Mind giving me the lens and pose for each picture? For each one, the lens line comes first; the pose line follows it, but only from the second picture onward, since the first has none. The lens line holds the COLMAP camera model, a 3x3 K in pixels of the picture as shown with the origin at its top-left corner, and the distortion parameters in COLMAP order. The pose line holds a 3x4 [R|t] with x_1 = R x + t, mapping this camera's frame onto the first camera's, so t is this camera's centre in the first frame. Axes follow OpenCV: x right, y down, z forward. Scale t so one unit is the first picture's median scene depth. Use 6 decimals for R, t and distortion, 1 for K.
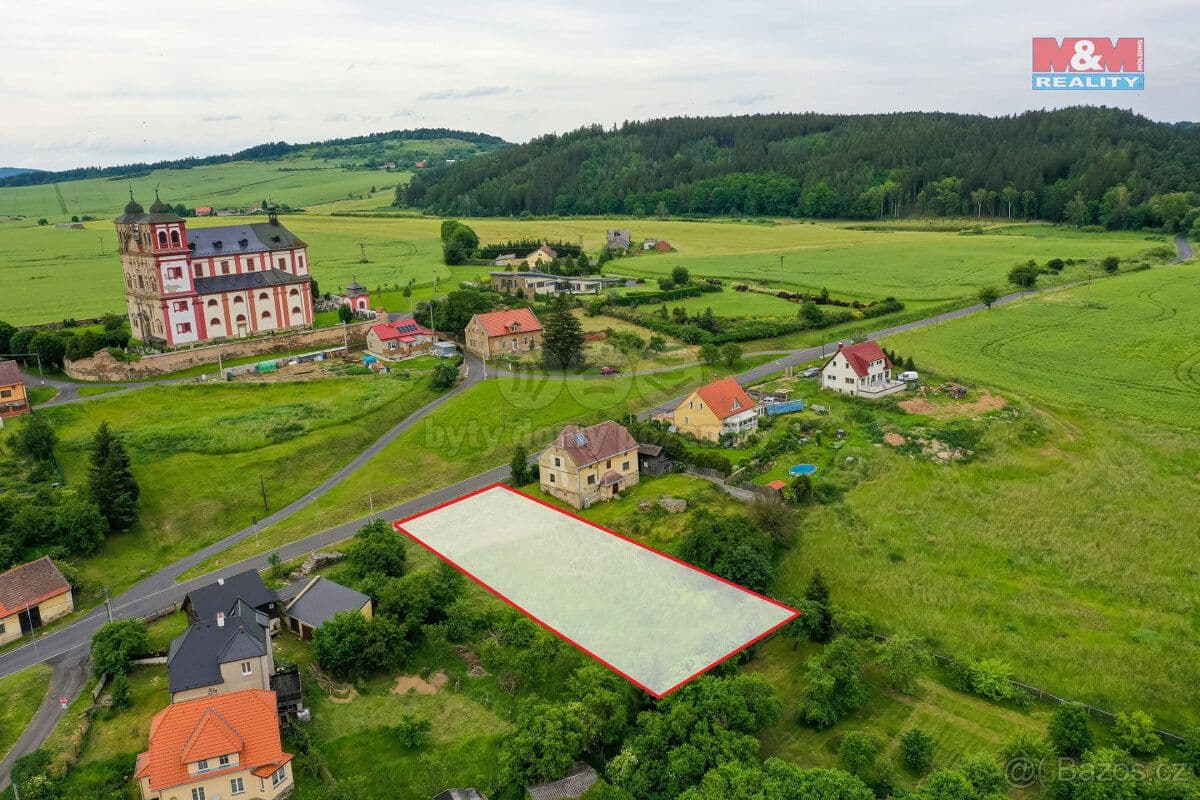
lens RADIAL K [[950.9, 0, 600.0], [0, 950.9, 400.0], [0, 0, 1]] dist [0.005867, 0.006305]
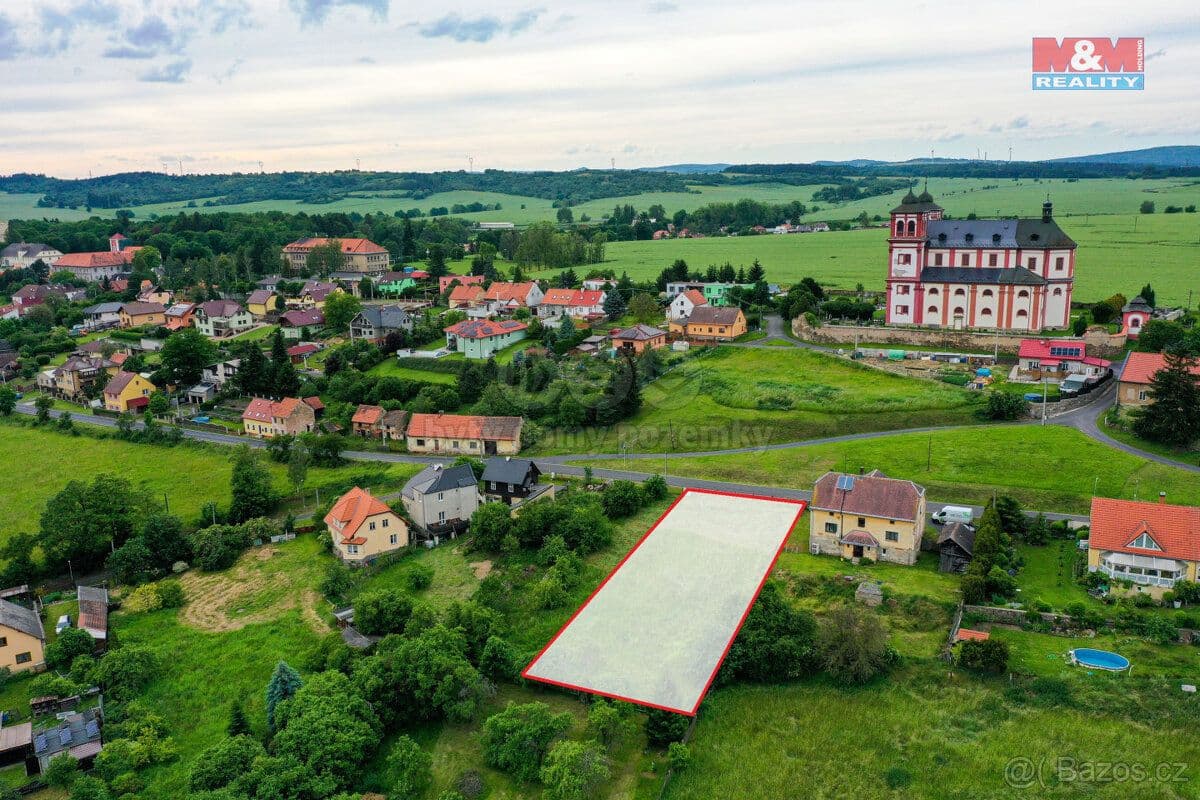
lens RADIAL K [[950.9, 0, 600.0], [0, 950.9, 400.0], [0, 0, 1]] dist [0.005867, 0.006305]
pose [[0.264482, 0.243469, -0.933152, 0.507065], [-0.219093, 0.957476, 0.187718, -0.103759], [0.939174, 0.154799, 0.306577, 0.349562]]
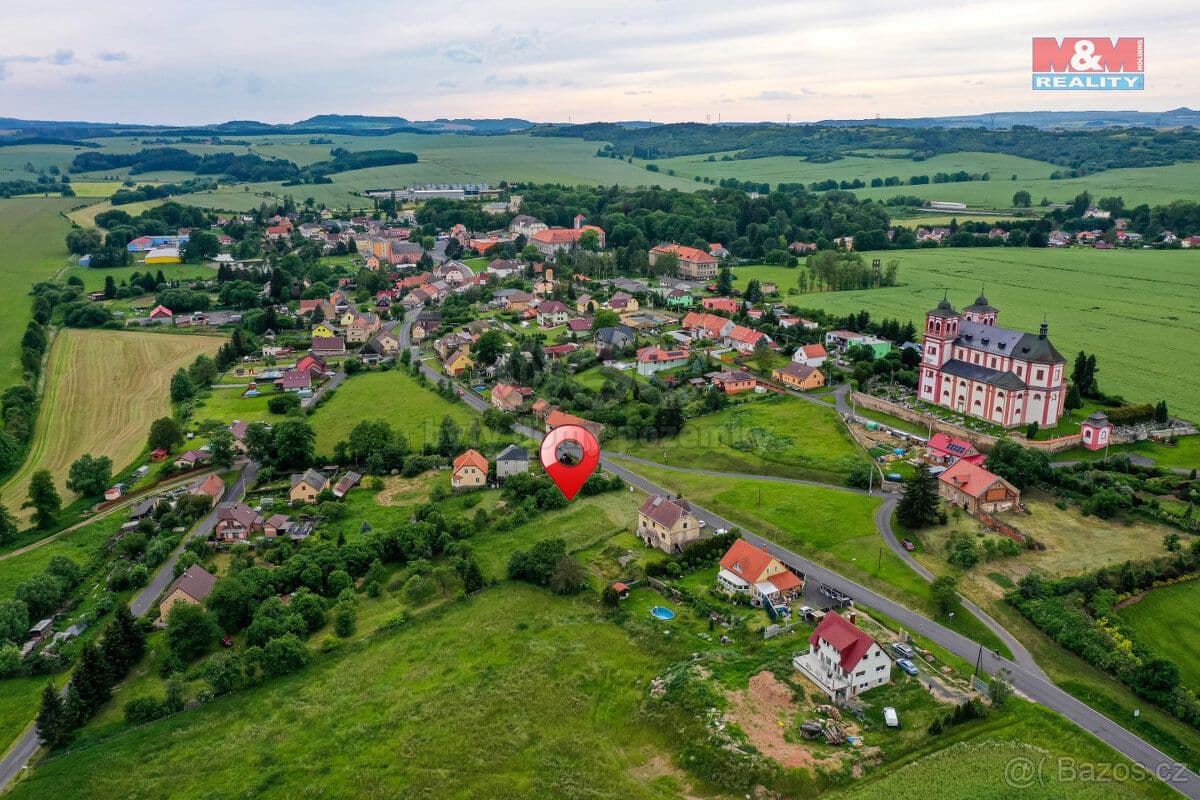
lens RADIAL K [[950.9, 0, 600.0], [0, 950.9, 400.0], [0, 0, 1]] dist [0.005867, 0.006305]
pose [[-0.284134, 0.300146, -0.910593, 0.960701], [-0.217171, 0.904906, 0.366036, -0.460414], [0.933865, 0.301757, -0.191932, 0.809317]]
